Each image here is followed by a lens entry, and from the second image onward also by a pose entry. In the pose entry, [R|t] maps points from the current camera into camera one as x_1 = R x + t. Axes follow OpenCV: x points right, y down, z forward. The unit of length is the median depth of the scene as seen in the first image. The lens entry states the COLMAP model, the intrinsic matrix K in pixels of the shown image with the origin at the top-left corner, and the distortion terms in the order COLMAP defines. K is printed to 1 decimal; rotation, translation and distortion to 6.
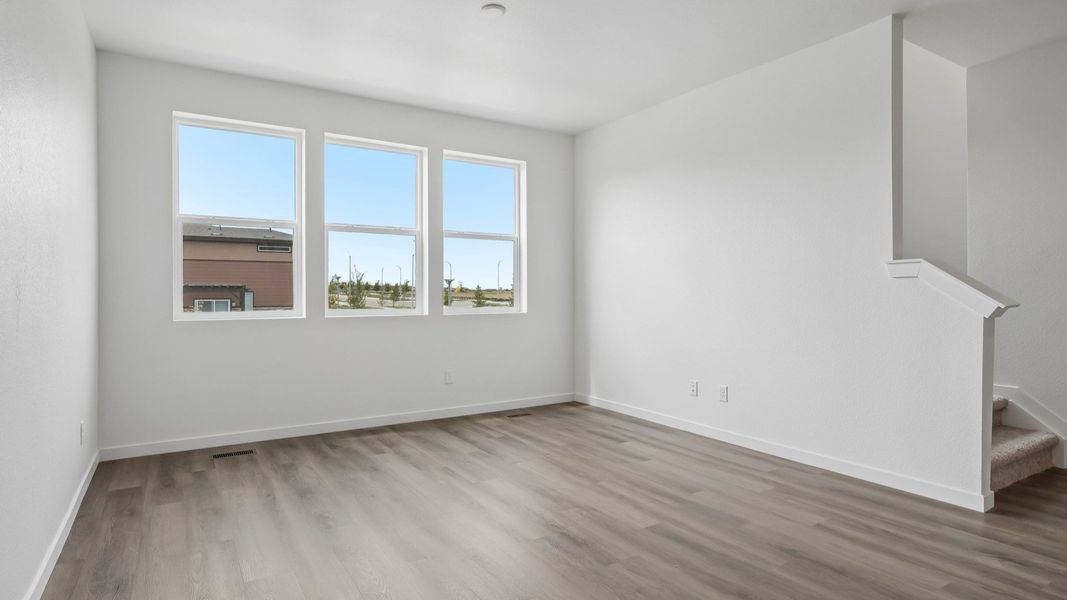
lens RADIAL K [[589.6, 0, 545.1], [0, 589.6, 283.4], [0, 0, 1]] dist [-0.000099, -0.002479]
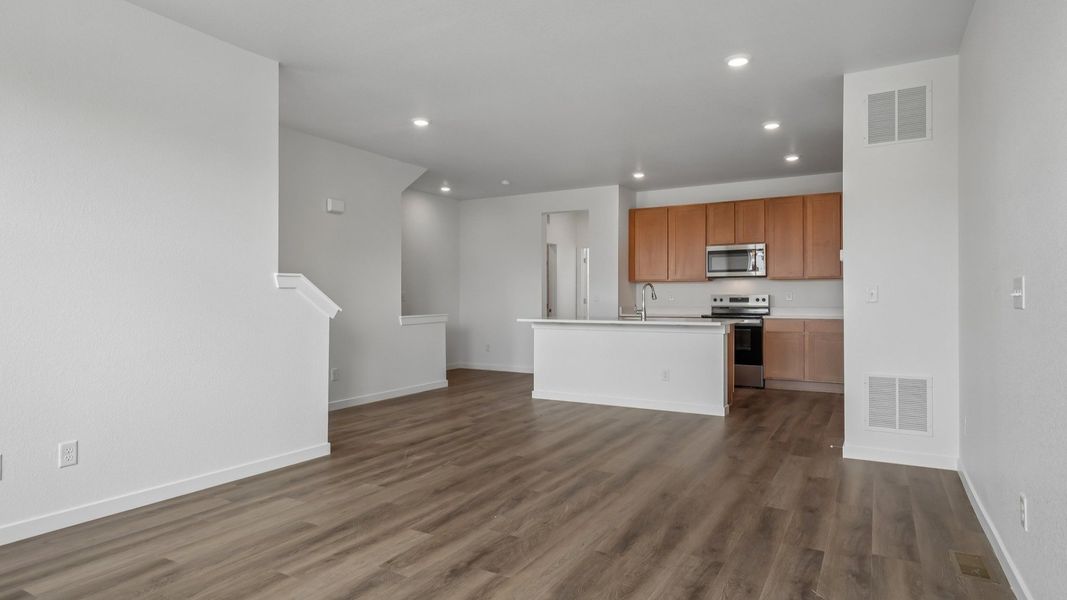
lens RADIAL K [[589.6, 0, 534.1], [0, 589.6, 303.9], [0, 0, 1]] dist [-0.000099, -0.002479]
pose [[-0.445574, -0.007906, 0.895210, -0.748473], [-0.009640, 0.999945, 0.004033, 0.013654], [-0.895193, -0.006833, -0.445626, 1.184893]]
